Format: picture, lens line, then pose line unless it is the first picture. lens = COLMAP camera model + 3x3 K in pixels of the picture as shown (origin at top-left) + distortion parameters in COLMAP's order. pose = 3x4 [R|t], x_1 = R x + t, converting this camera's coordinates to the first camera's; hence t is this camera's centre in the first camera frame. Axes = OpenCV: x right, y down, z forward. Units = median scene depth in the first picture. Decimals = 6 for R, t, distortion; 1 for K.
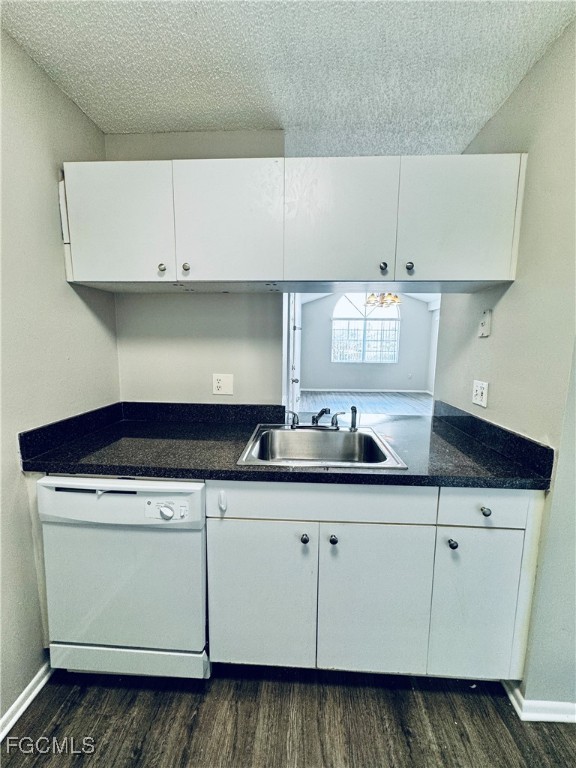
lens RADIAL K [[307.0, 0, 288.6], [0, 307.0, 383.0], [0, 0, 1]] dist [-0.003687, 0.000531]
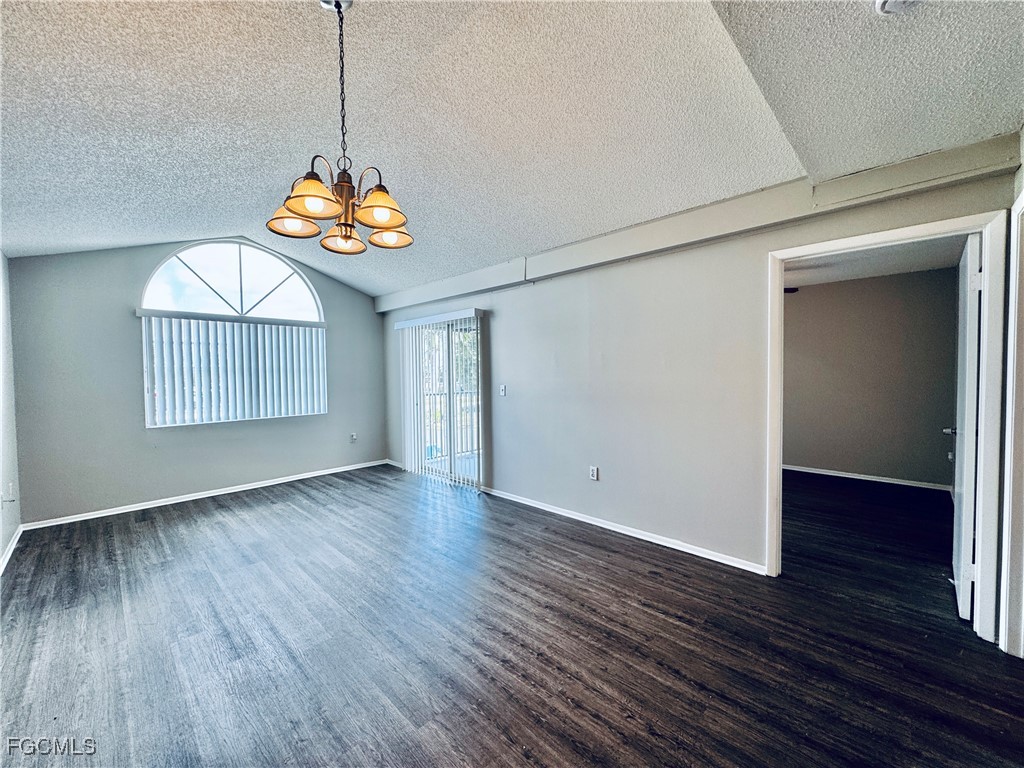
lens RADIAL K [[409.3, 0, 510.8], [0, 409.3, 383.5], [0, 0, 1]] dist [-0.003687, 0.000531]
pose [[0.661967, -0.041398, 0.748389, 0.473370], [0.118130, 0.991757, -0.049628, -0.337503], [-0.740165, 0.121259, 0.661401, 2.604438]]
